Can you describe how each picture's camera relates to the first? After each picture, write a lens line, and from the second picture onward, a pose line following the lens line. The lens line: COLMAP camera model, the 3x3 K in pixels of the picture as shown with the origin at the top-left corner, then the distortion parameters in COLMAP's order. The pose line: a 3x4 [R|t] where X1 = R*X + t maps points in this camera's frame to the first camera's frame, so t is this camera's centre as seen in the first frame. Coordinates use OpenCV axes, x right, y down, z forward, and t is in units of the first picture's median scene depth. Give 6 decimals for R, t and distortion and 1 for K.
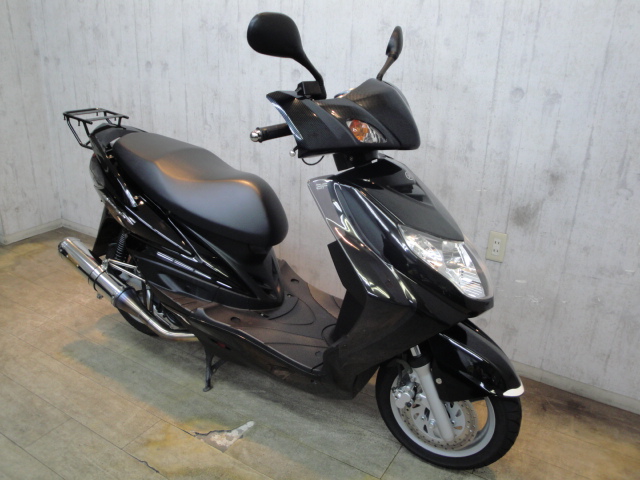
lens RADIAL K [[519.8, 0, 320.0], [0, 519.8, 240.0], [0, 0, 1]] dist [-0.177391, 0.136009]
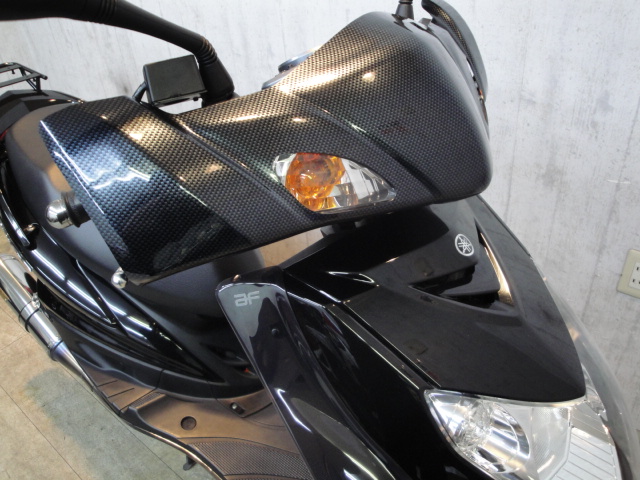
lens RADIAL K [[519.8, 0, 320.0], [0, 519.8, 240.0], [0, 0, 1]] dist [-0.177391, 0.136009]
pose [[0.982219, -0.006429, -0.187628, 0.102267], [0.047250, 0.975707, 0.213923, -0.171492], [0.181695, -0.218985, 0.958662, 0.432015]]
